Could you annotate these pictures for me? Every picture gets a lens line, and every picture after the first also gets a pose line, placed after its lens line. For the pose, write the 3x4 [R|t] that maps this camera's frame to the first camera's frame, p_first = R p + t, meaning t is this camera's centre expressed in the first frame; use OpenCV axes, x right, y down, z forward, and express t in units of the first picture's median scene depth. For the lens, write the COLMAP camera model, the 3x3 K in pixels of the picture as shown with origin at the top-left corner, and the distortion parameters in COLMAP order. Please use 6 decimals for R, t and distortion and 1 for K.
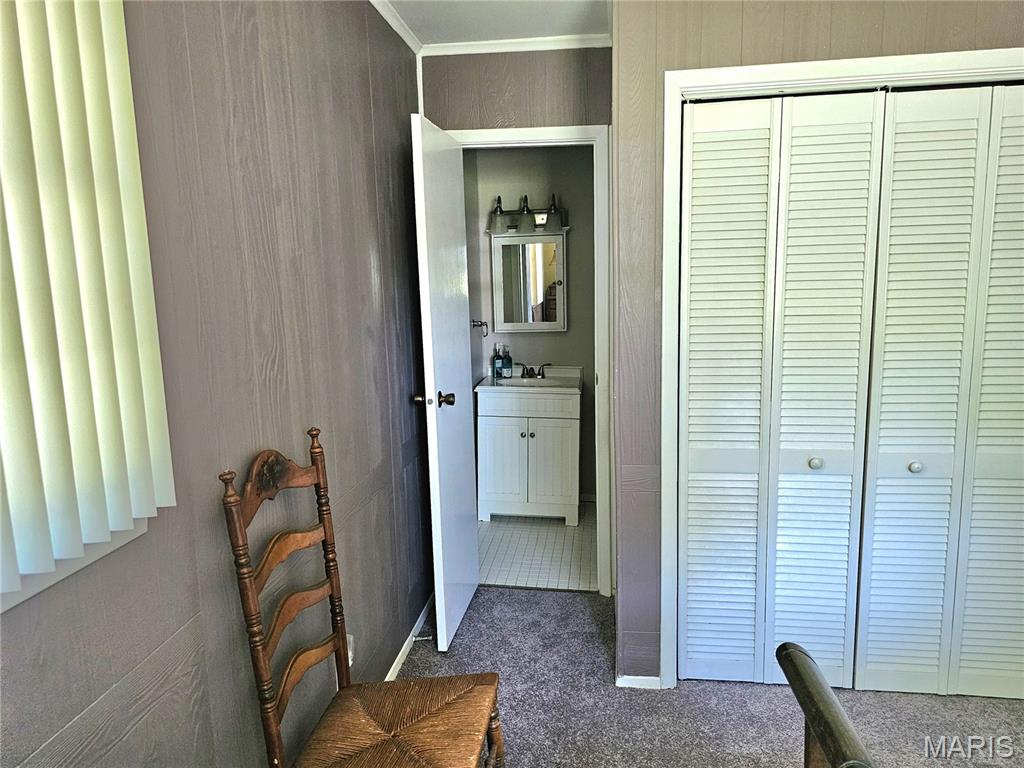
lens RADIAL K [[687.7, 0, 506.6], [0, 687.7, 384.8], [0, 0, 1]] dist [0.073614, -0.078192]
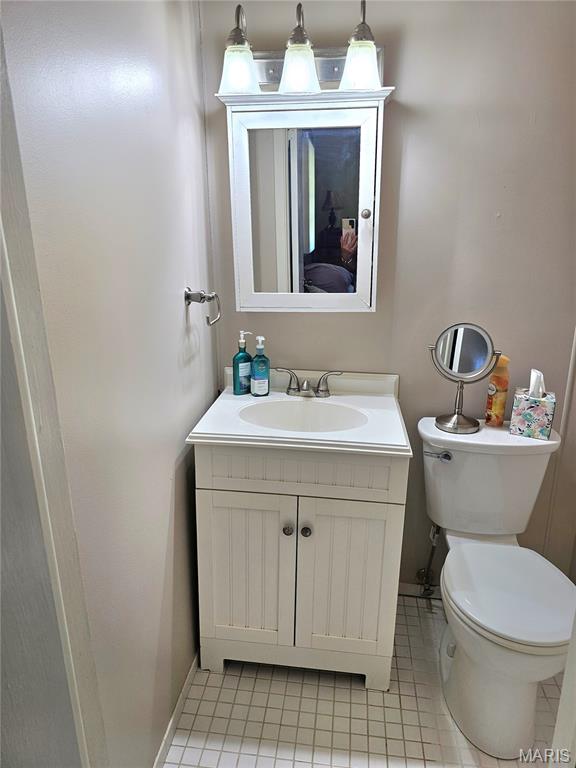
lens RADIAL K [[515.7, 0, 288.0], [0, 515.7, 384.0], [0, 0, 1]] dist [0.073614, -0.078192]
pose [[0.999634, 0.012876, 0.023780, 0.013594], [-0.016029, 0.990365, 0.137554, -0.077217], [-0.021780, -0.137885, 0.990209, 0.614852]]
